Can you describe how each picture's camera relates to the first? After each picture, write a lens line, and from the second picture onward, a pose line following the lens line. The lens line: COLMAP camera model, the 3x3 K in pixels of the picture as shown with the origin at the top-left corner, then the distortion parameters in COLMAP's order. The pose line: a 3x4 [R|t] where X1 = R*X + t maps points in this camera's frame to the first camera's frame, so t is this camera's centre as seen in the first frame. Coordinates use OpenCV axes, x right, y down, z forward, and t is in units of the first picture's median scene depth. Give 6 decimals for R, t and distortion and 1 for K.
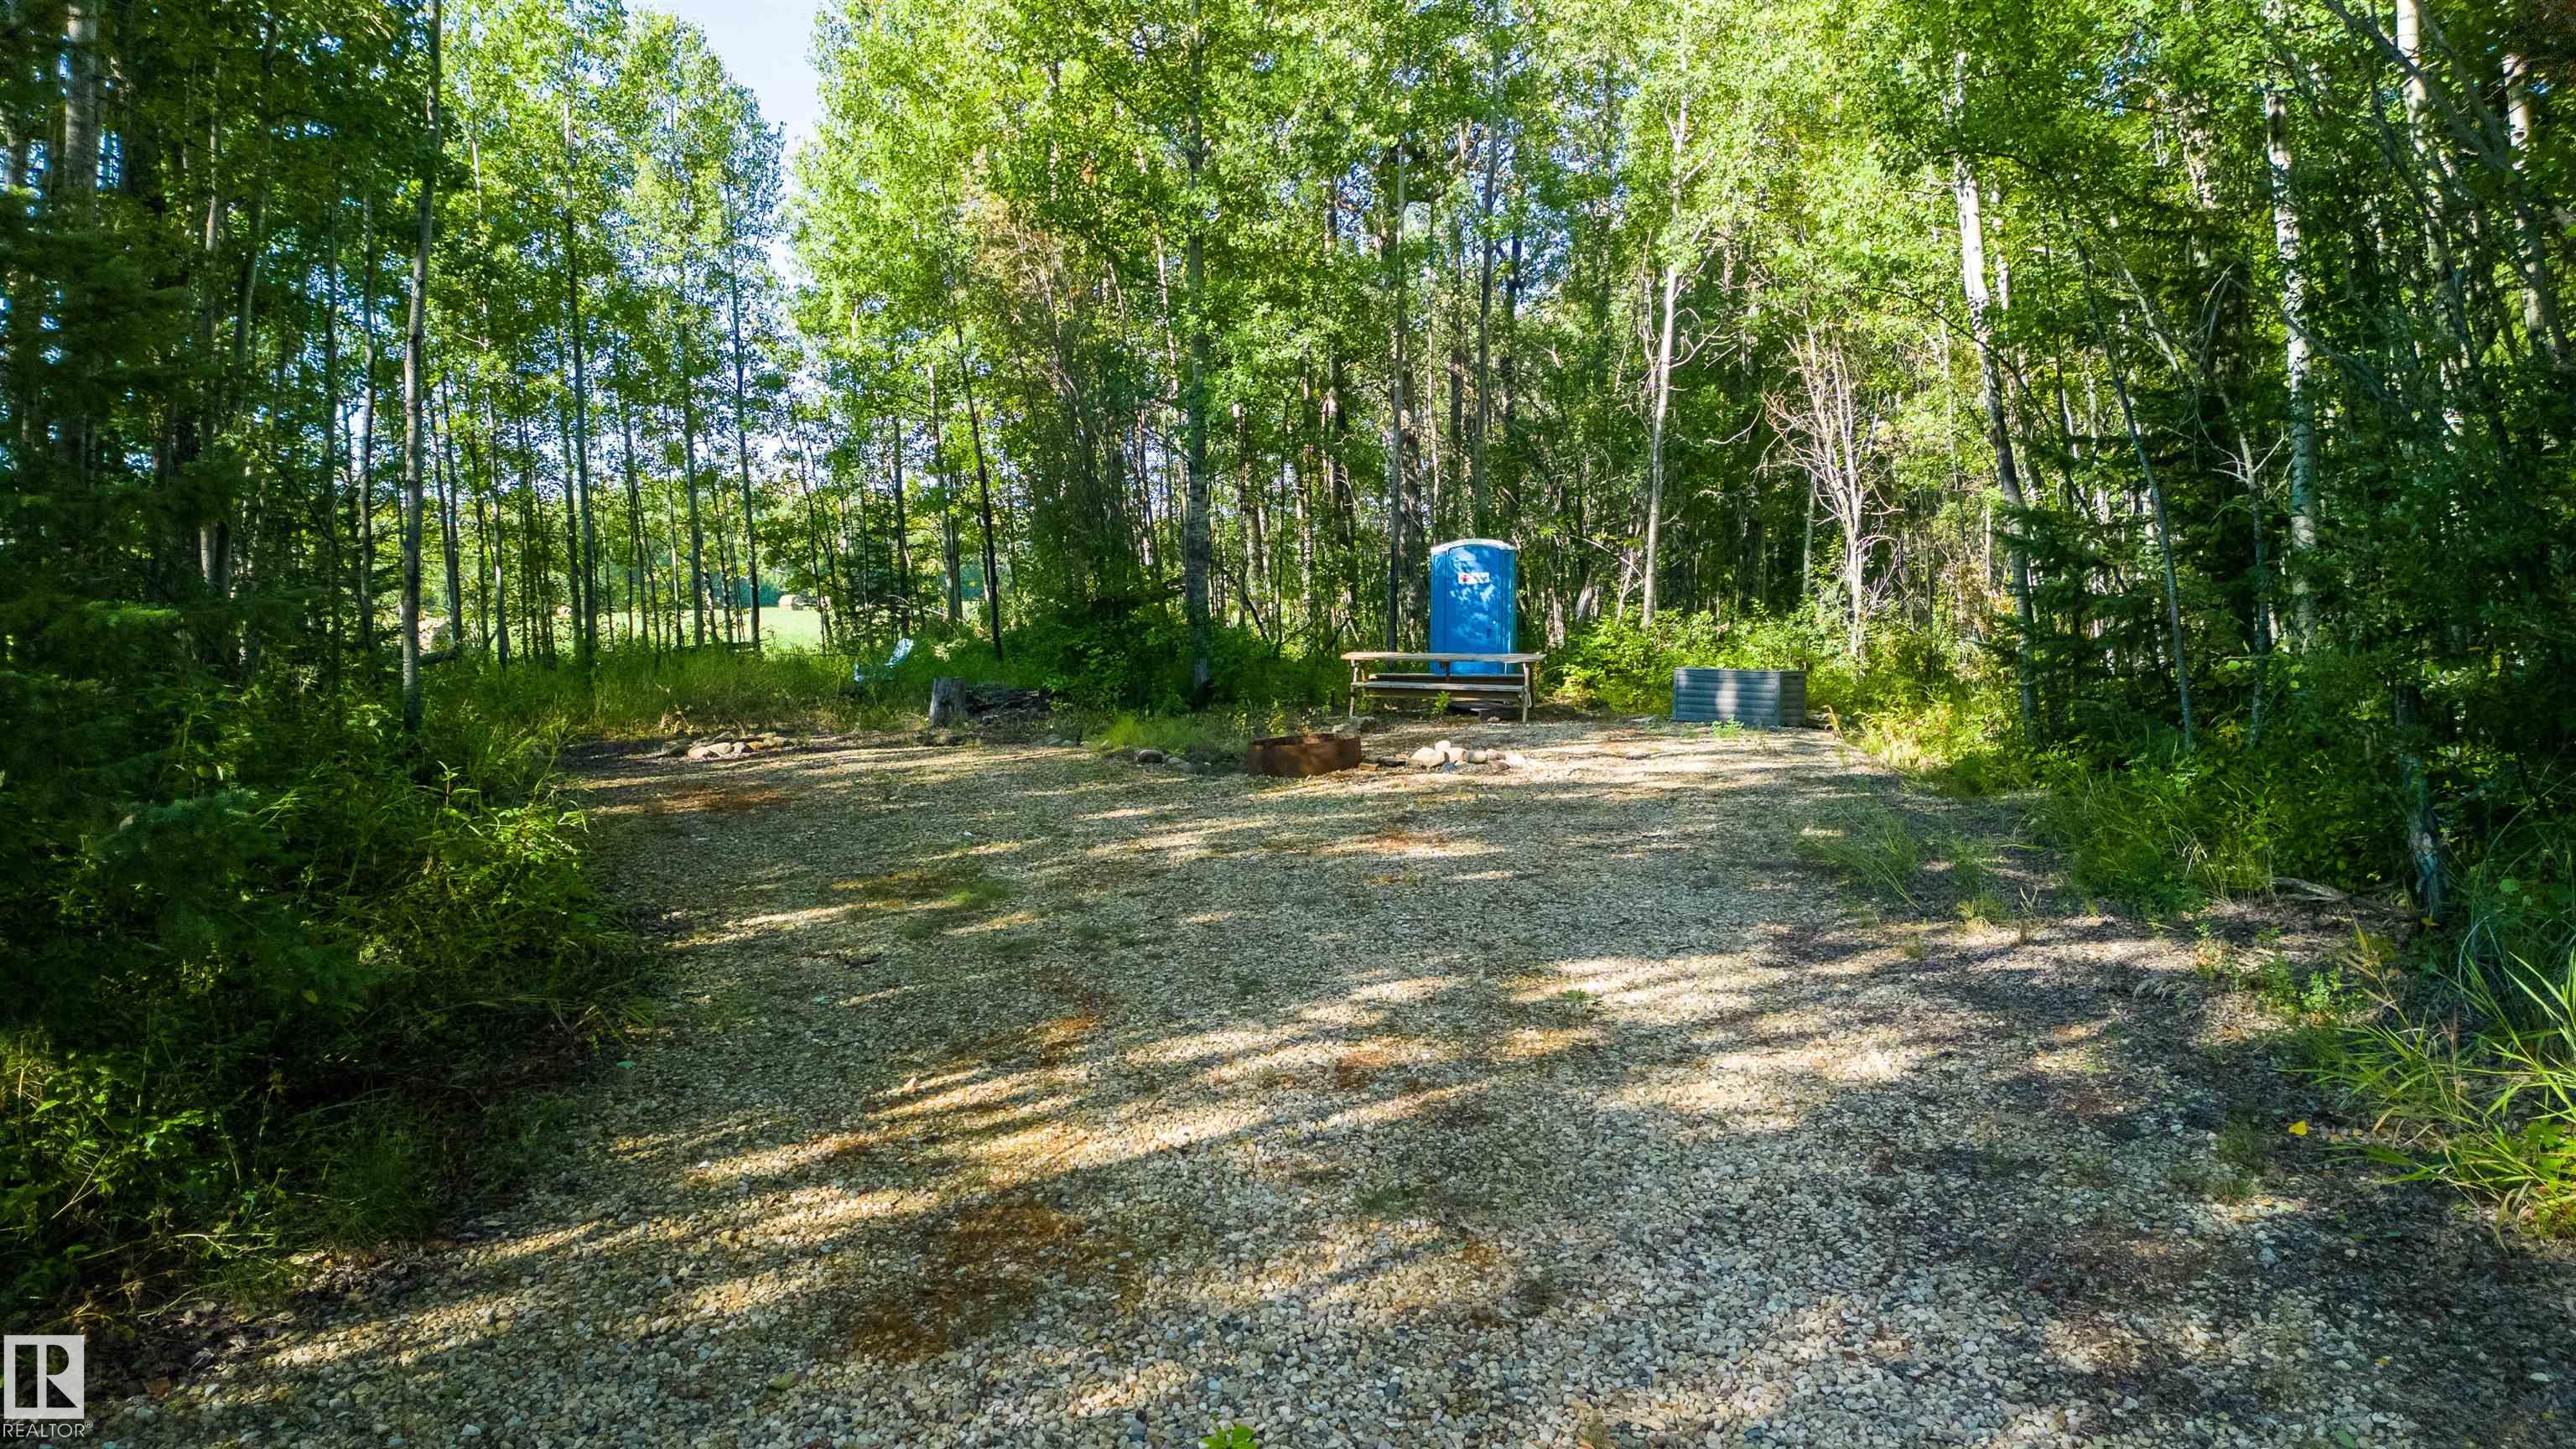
lens RADIAL K [[1807.4, 0, 1296.5], [0, 1807.4, 725.3], [0, 0, 1]] dist [0.076497, -0.078866]
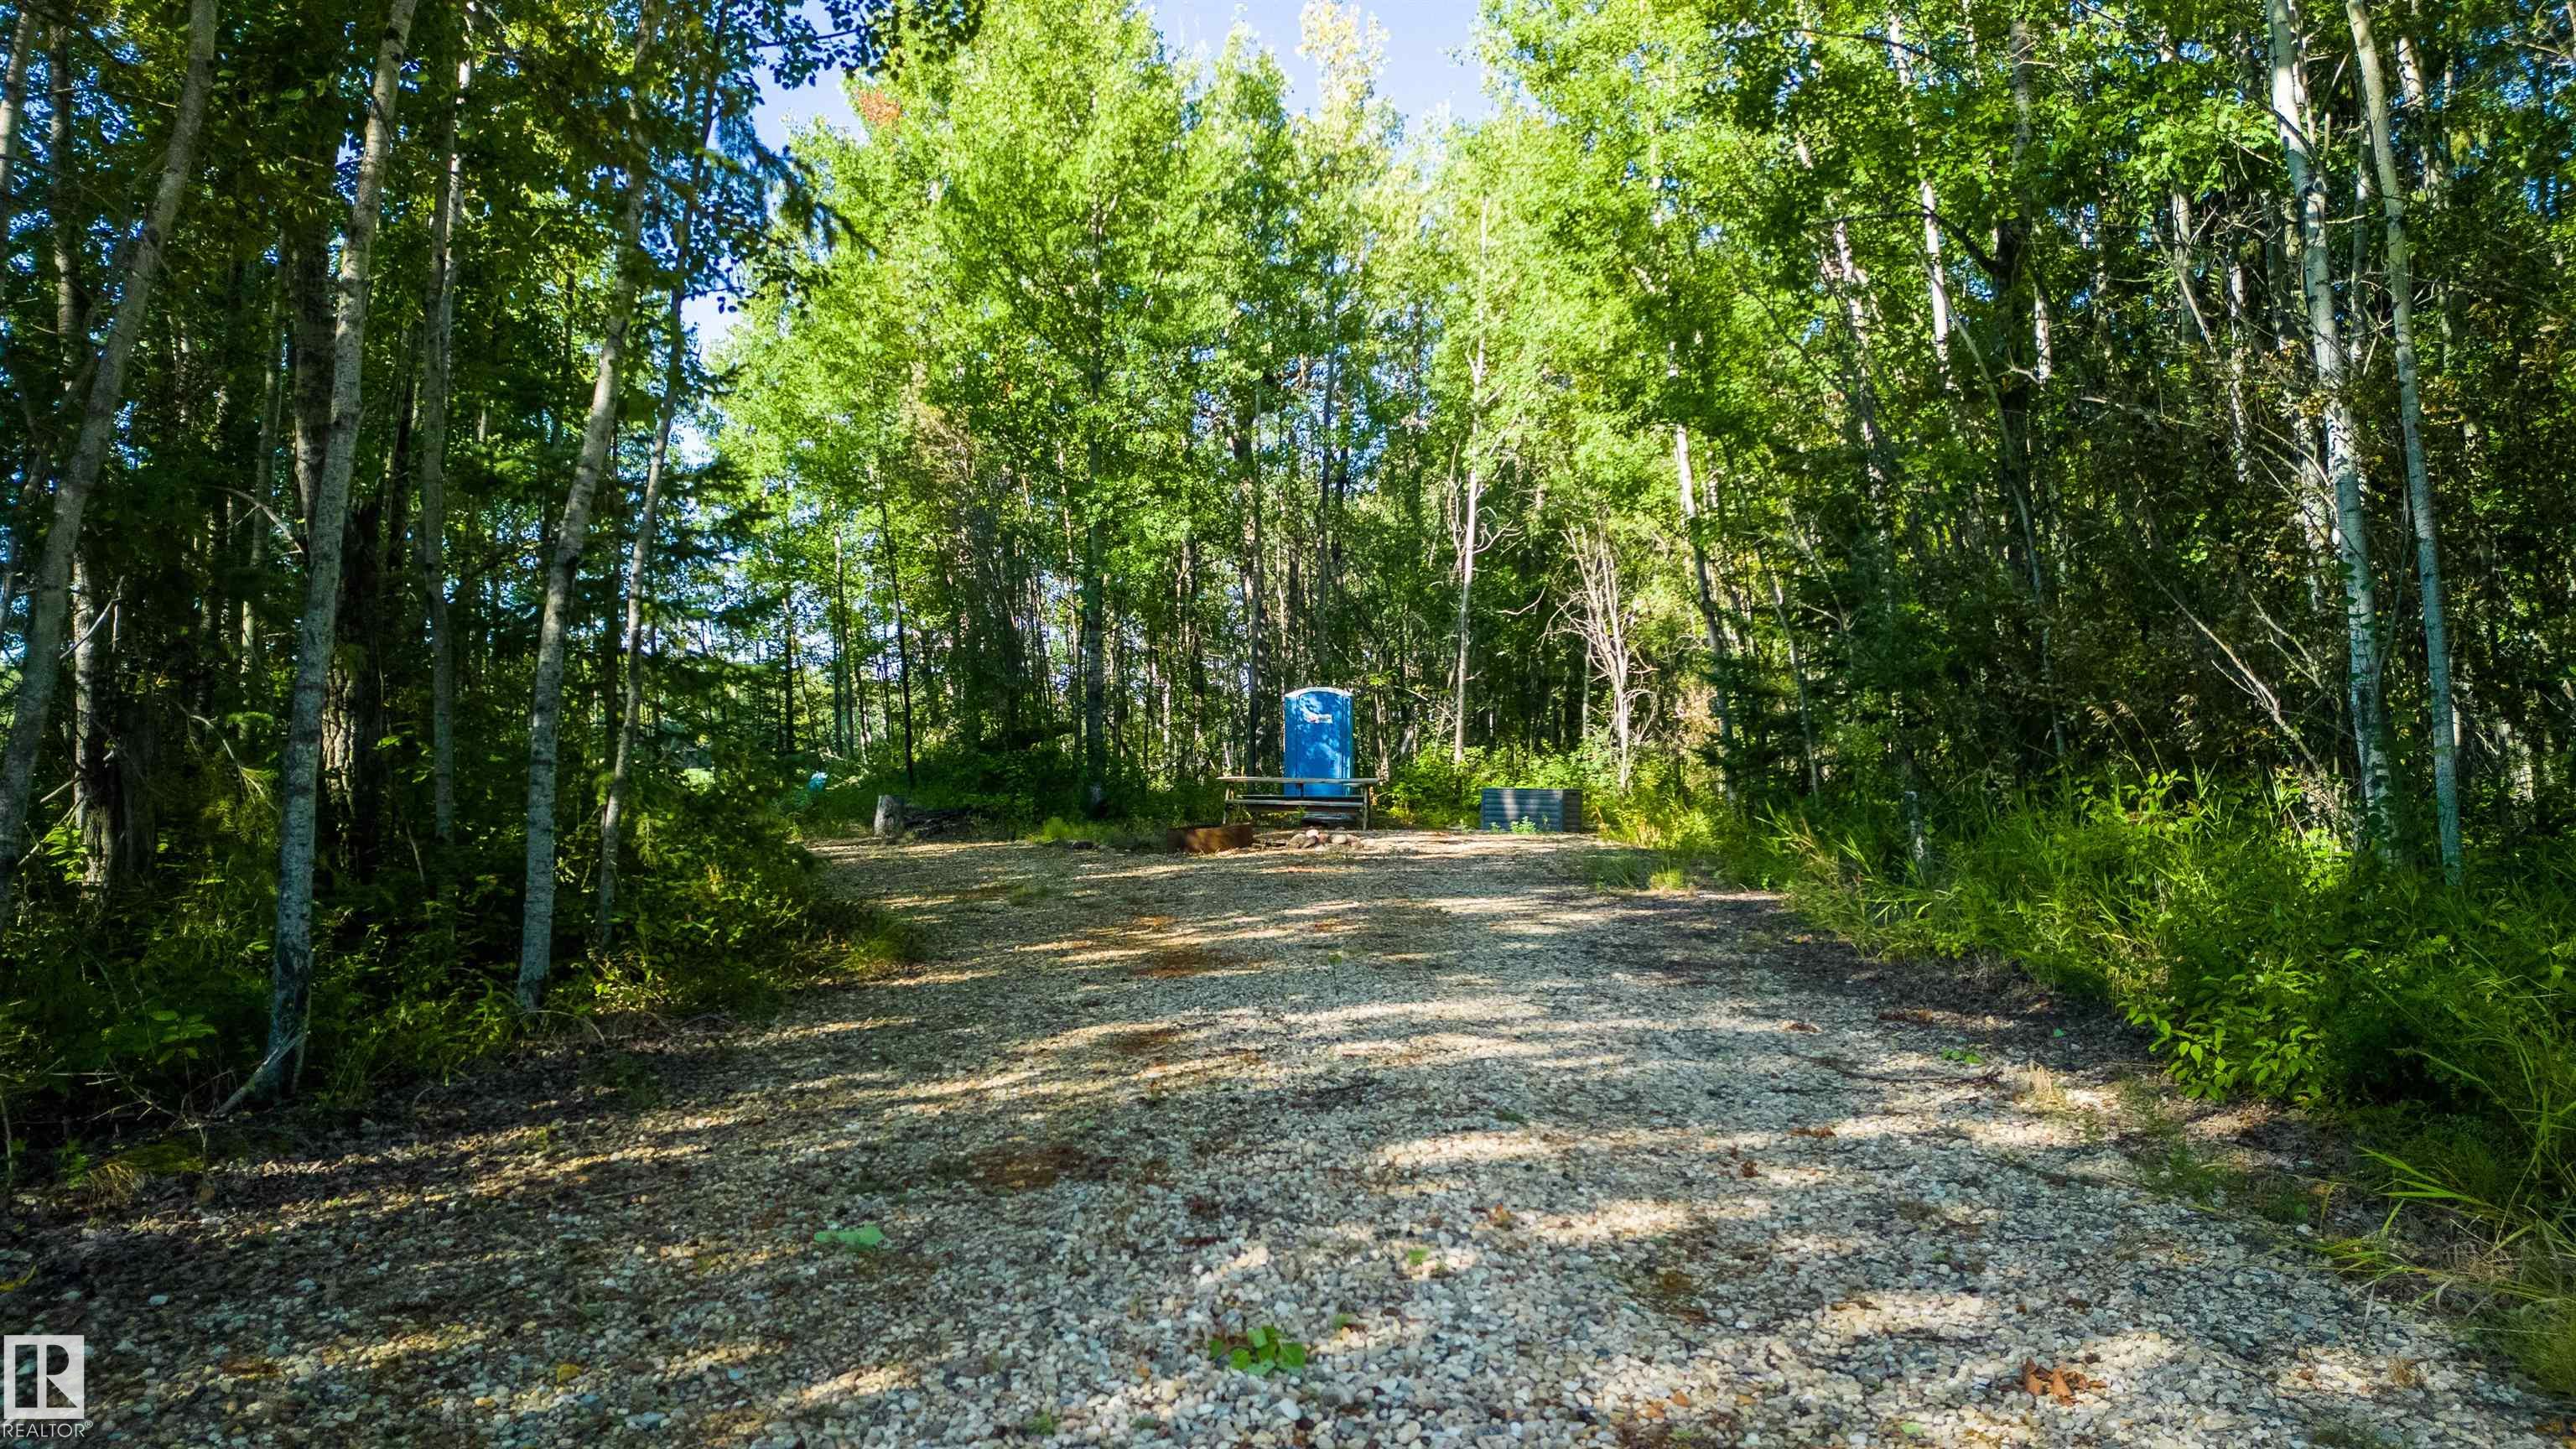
lens RADIAL K [[1807.4, 0, 1301.6], [0, 1807.4, 728.5], [0, 0, 1]] dist [0.076497, -0.078866]
pose [[0.993974, 0.007538, 0.109360, -0.045986], [0.002565, 0.995760, -0.091951, 0.036702], [-0.109589, 0.091677, 0.989740, -0.201672]]
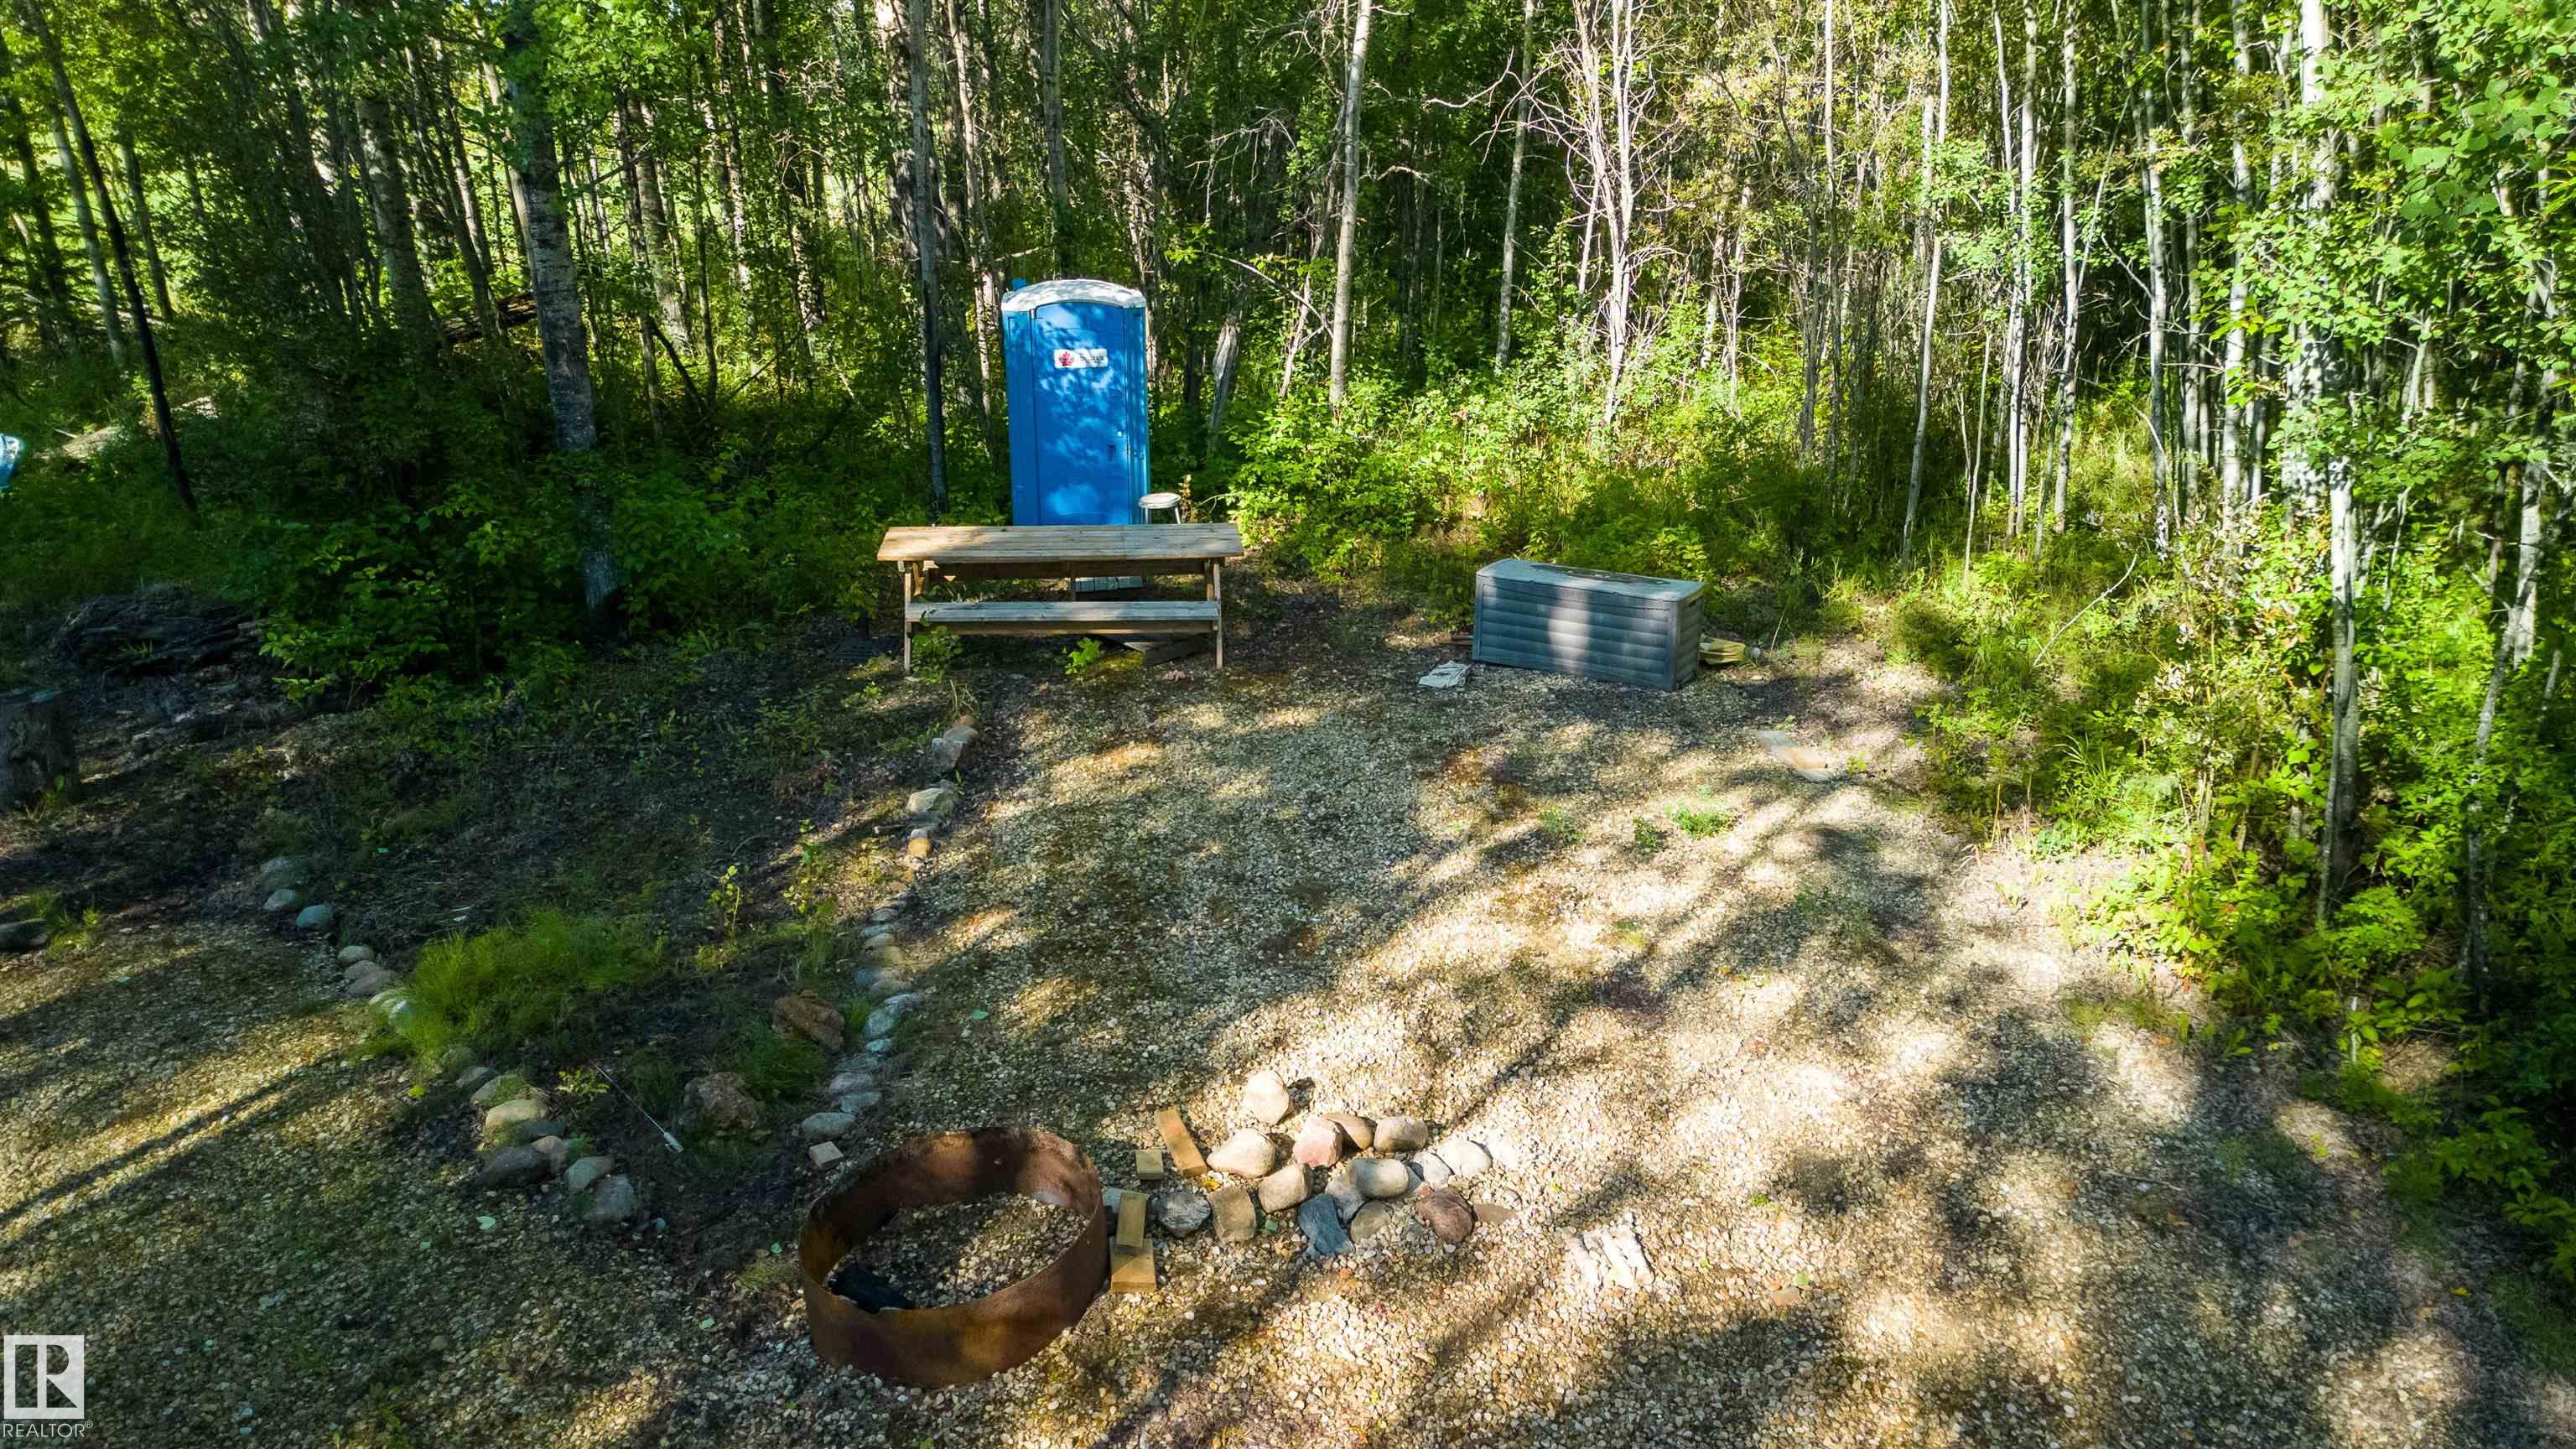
lens RADIAL K [[1807.4, 0, 1280.1], [0, 1807.4, 705.7], [0, 0, 1]] dist [0.076497, -0.078866]
pose [[0.952379, -0.095560, 0.289556, -0.020673], [0.019995, 0.967150, 0.253417, -0.118626], [-0.304260, -0.235560, 0.923004, 0.408762]]
